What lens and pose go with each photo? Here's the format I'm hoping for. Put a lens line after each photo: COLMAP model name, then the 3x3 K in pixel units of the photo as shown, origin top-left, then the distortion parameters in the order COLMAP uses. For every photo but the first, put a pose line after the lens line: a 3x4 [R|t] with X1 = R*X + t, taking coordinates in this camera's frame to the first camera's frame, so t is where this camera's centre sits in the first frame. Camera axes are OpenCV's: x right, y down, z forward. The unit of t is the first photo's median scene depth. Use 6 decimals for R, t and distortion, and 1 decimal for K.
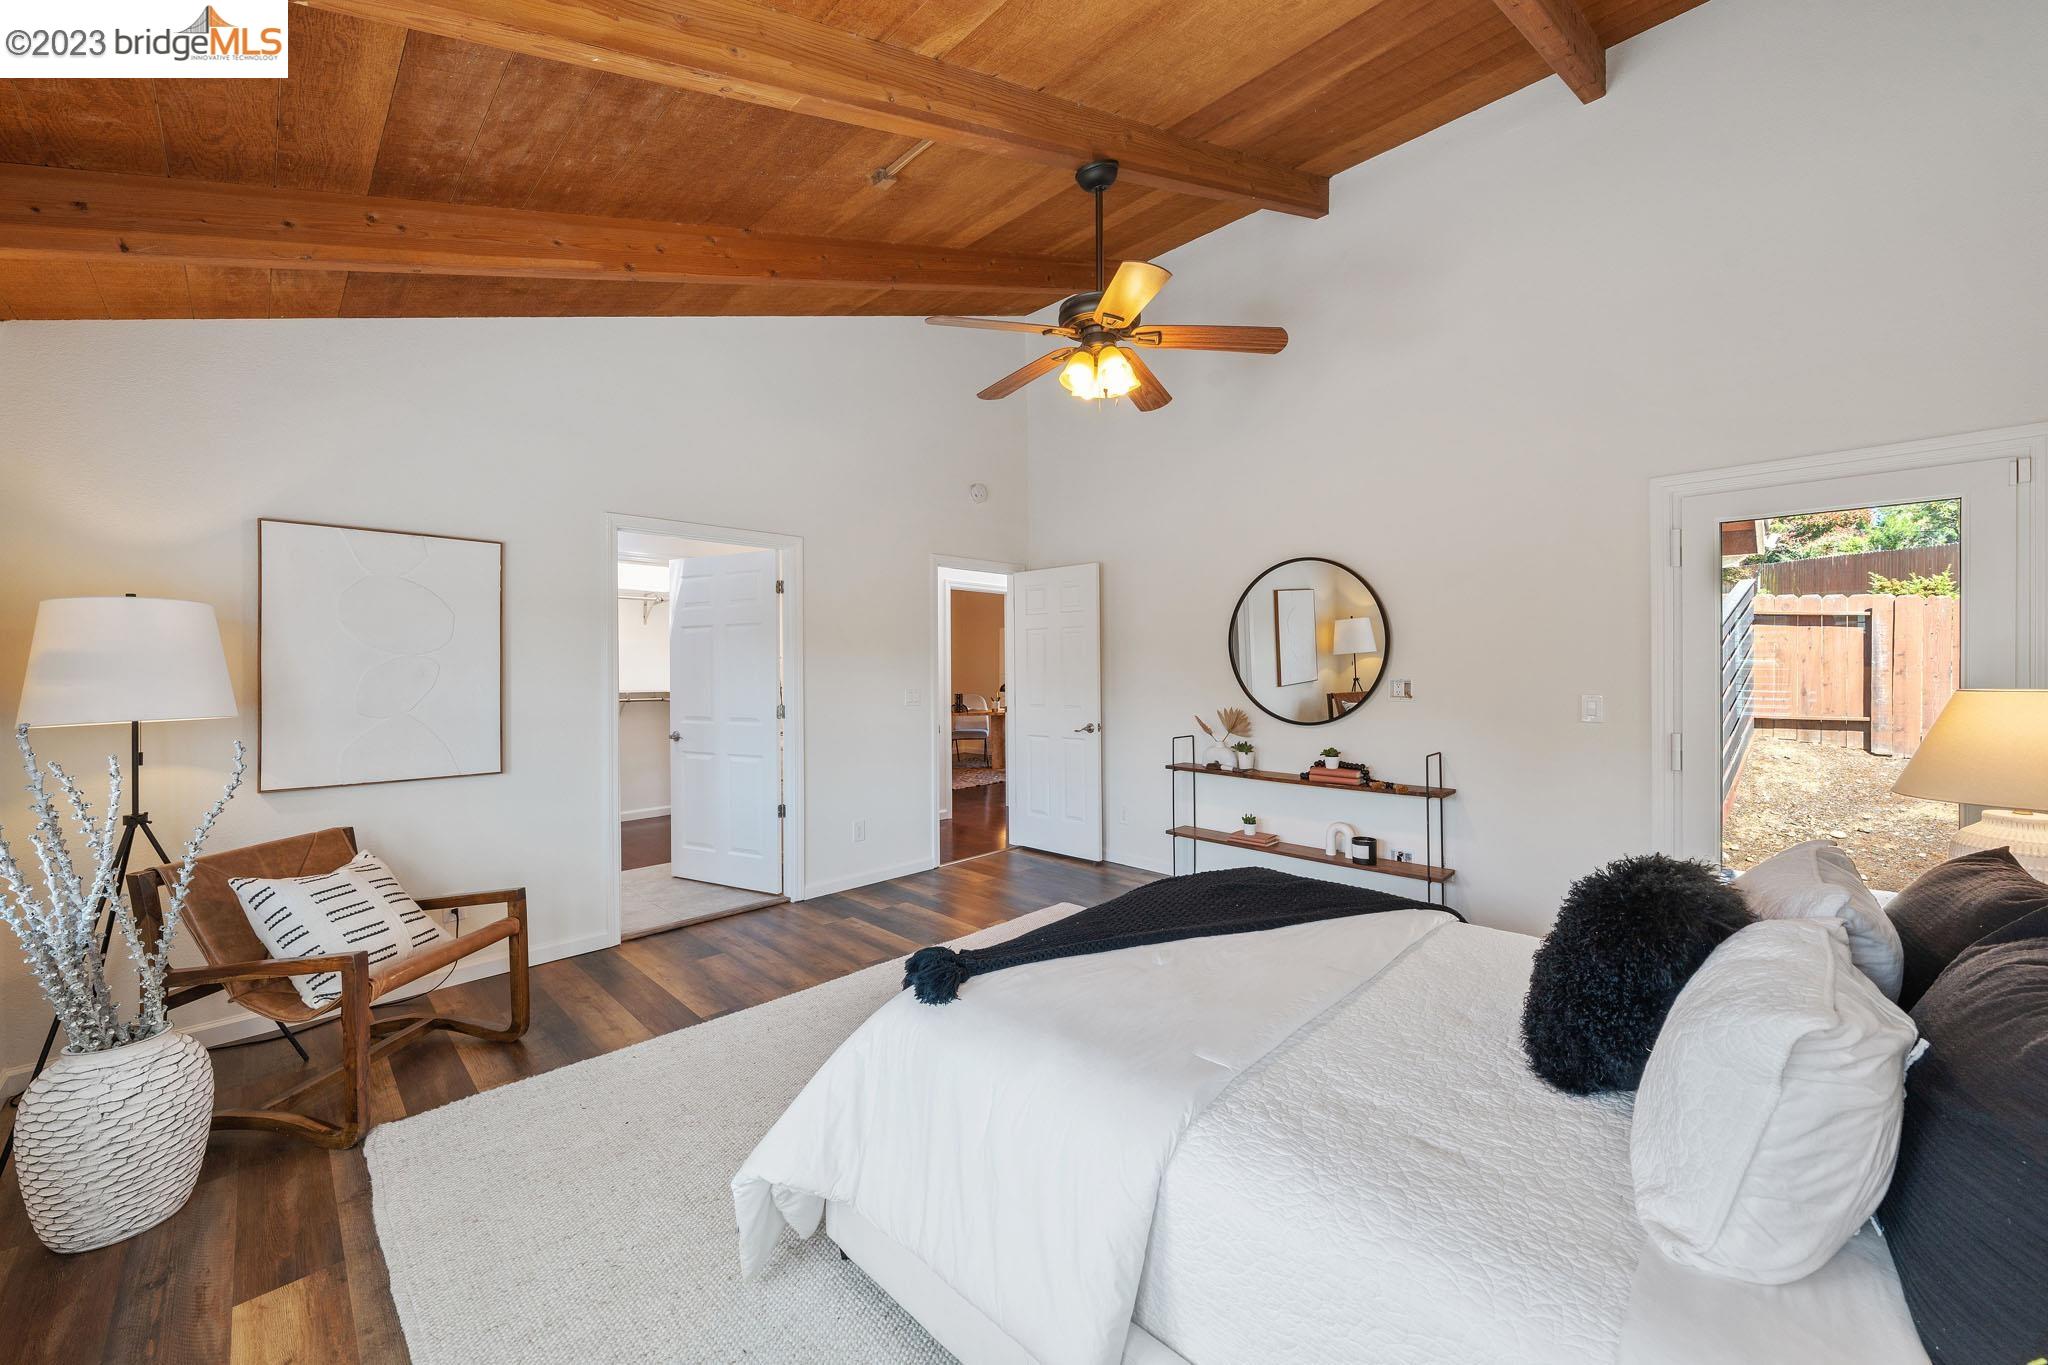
lens RADIAL K [[780.4, 0, 1016.1], [0, 780.4, 669.5], [0, 0, 1]] dist [-0.000305, -0.000068]
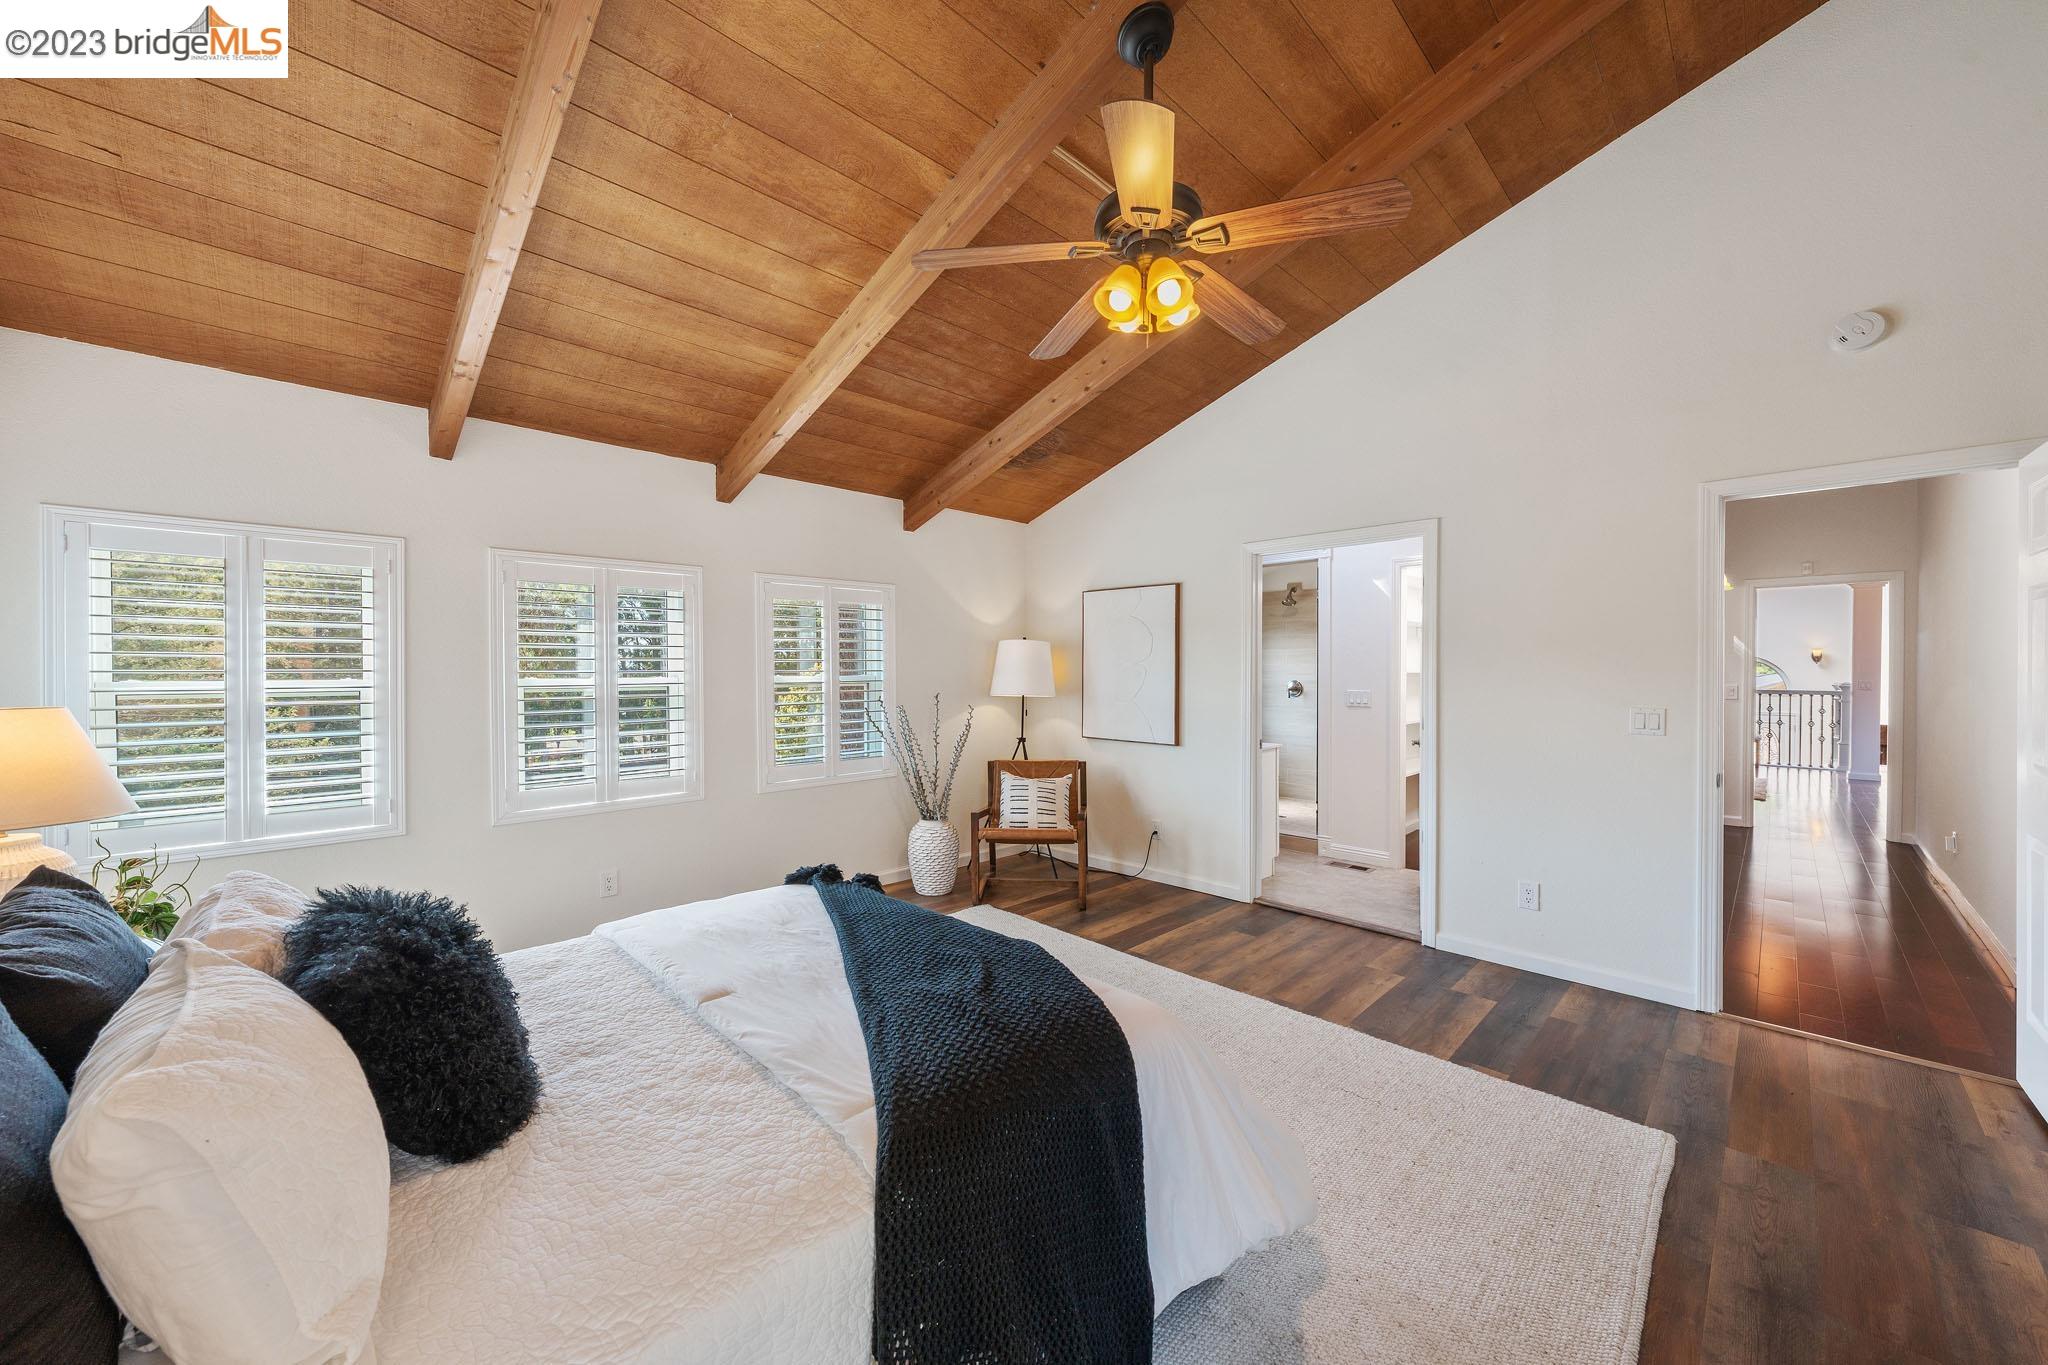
lens RADIAL K [[729.1, 0, 1016.8], [0, 729.1, 672.0], [0, 0, 1]] dist [-0.000364, -0.000076]
pose [[-0.008590, 0.008113, -0.999930, 0.597032], [-0.002011, 0.999965, 0.008130, -0.010276], [0.999961, 0.002080, -0.008574, 0.636344]]
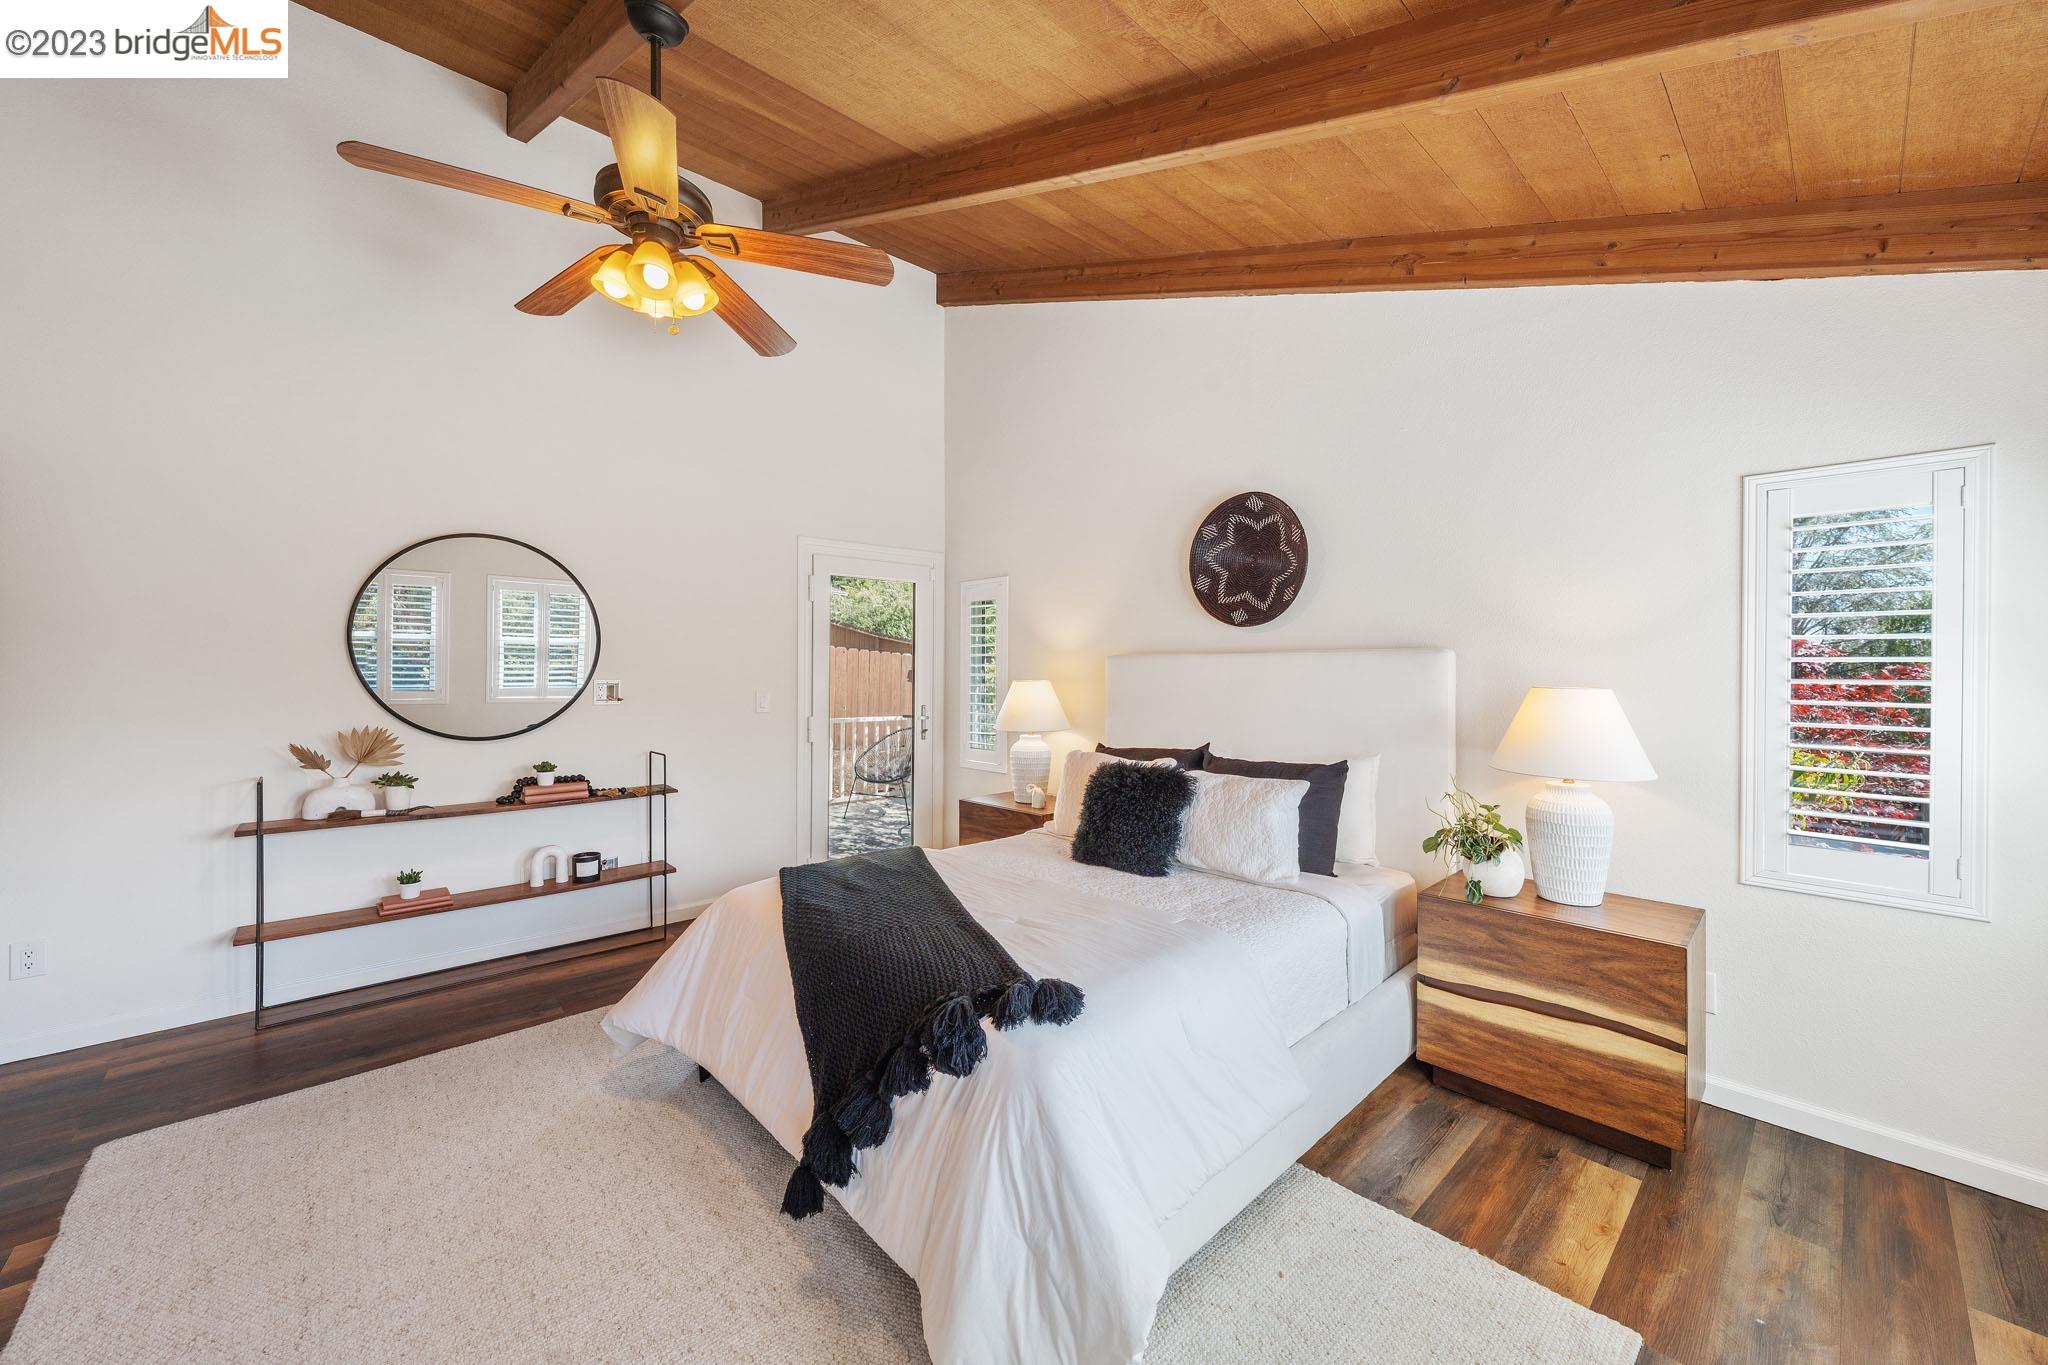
lens RADIAL K [[766.4, 0, 1029.0], [0, 766.4, 677.1], [0, 0, 1]] dist [0.001187, 0.000171]
pose [[0.023098, -0.001094, 0.999733, -0.450471], [0.001819, 0.999998, 0.001053, 0.006098], [-0.999732, 0.001794, 0.023100, 0.449714]]
